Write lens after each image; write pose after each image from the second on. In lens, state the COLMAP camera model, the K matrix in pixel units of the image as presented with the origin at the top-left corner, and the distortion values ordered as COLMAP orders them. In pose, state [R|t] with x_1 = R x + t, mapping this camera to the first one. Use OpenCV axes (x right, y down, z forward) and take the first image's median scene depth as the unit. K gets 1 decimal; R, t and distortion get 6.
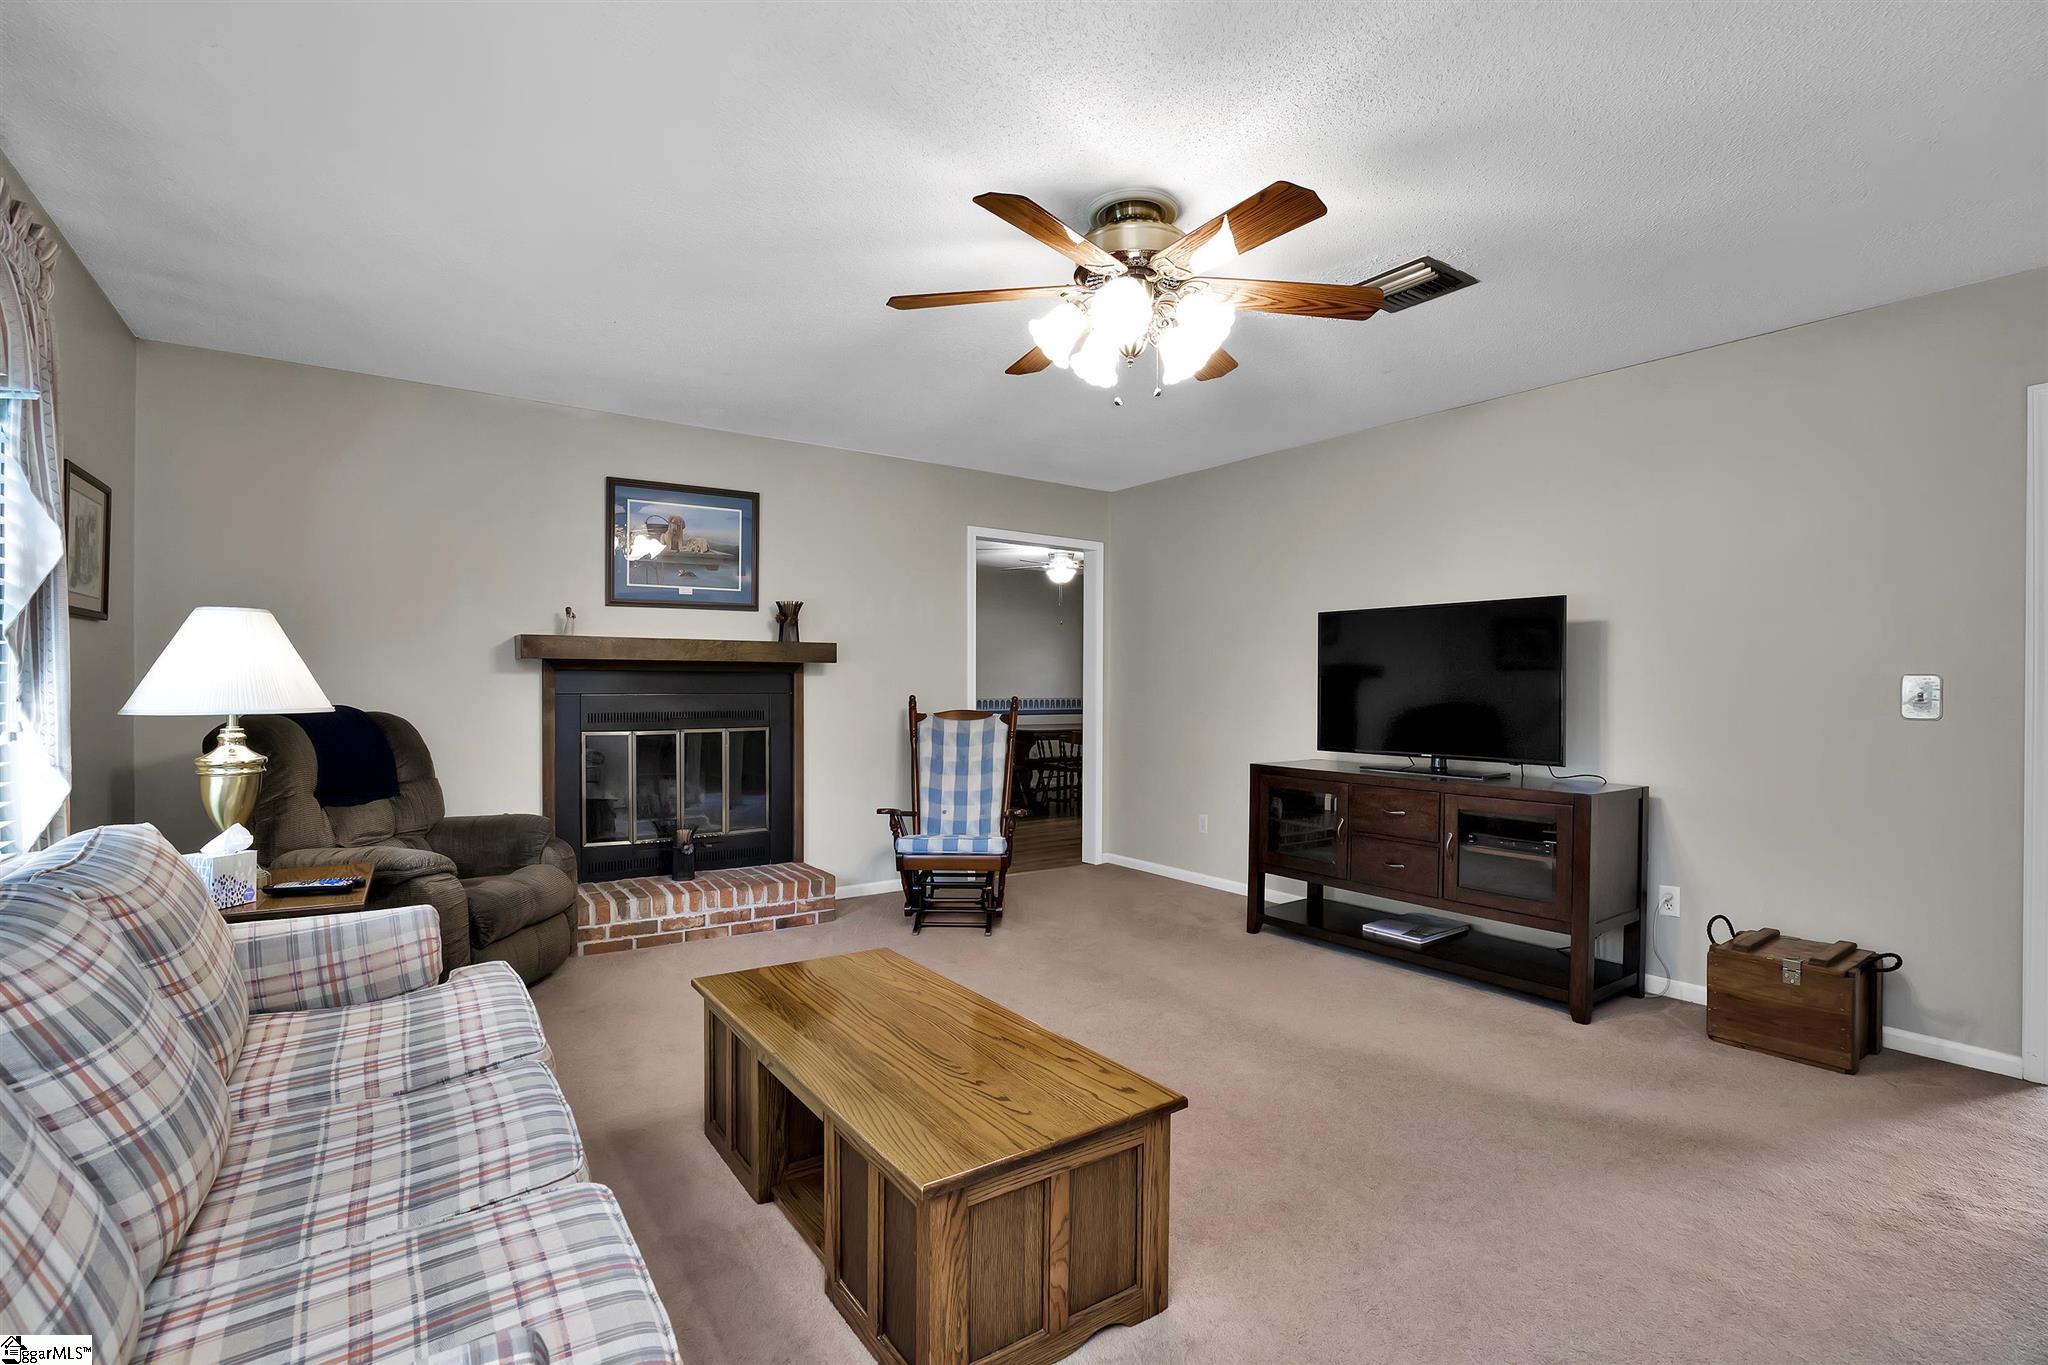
lens RADIAL K [[939.2, 0, 1023.1], [0, 939.2, 679.3], [0, 0, 1]] dist [-0.028095, 0.004666]
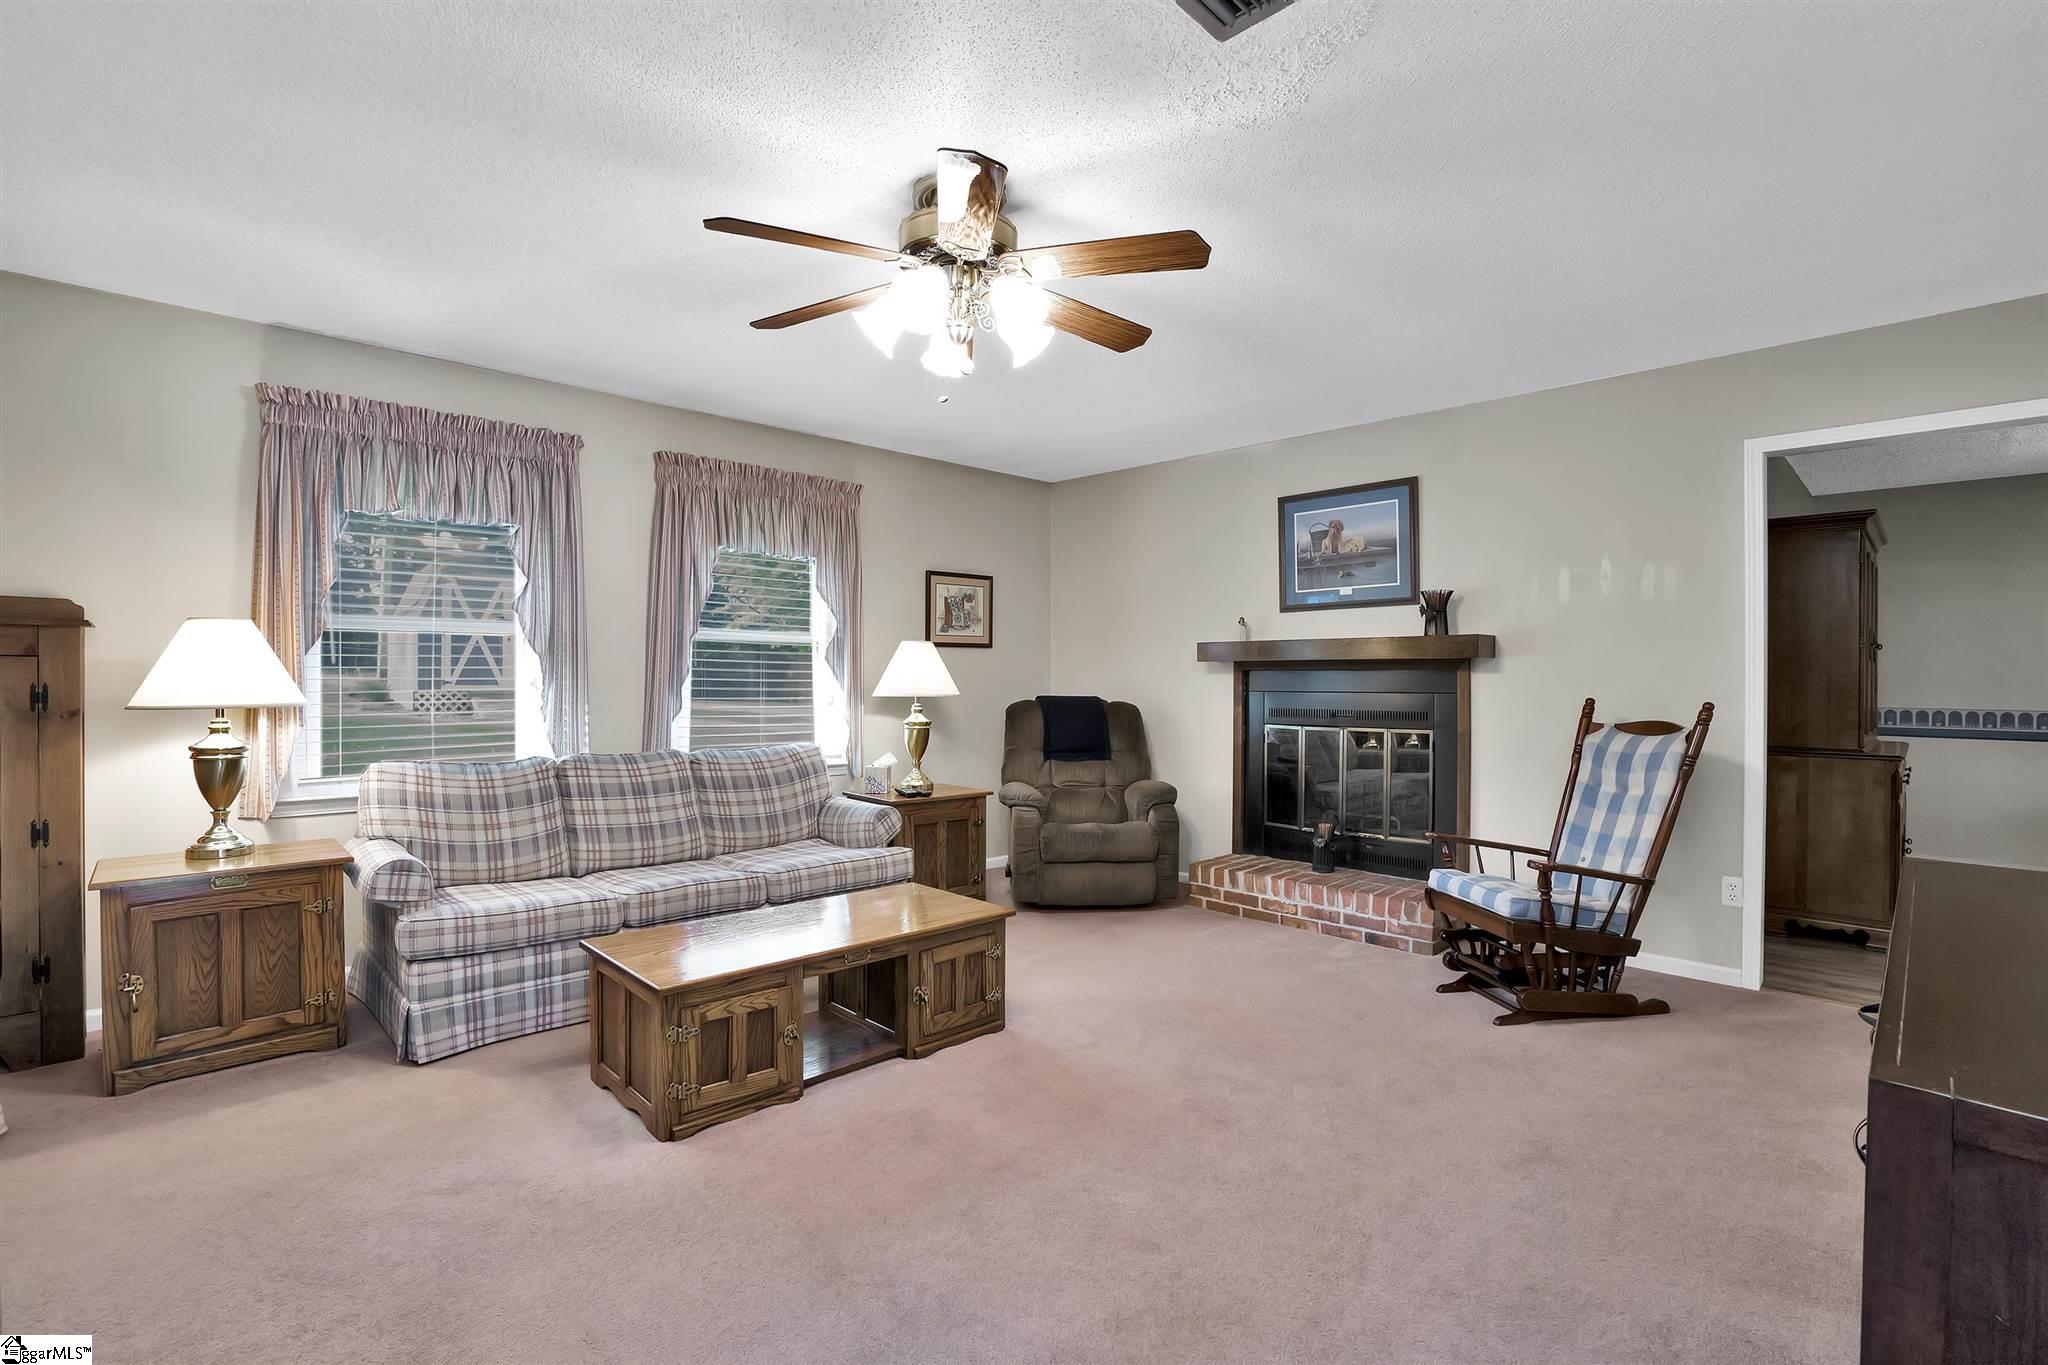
lens RADIAL K [[939.2, 0, 1024.9], [0, 939.2, 684.4], [0, 0, 1]] dist [-0.028095, 0.004666]
pose [[0.196834, 0.002701, -0.980433, 0.593521], [-0.001209, 0.999996, 0.002512, 0.004755], [0.980436, 0.000691, 0.196837, 0.478204]]
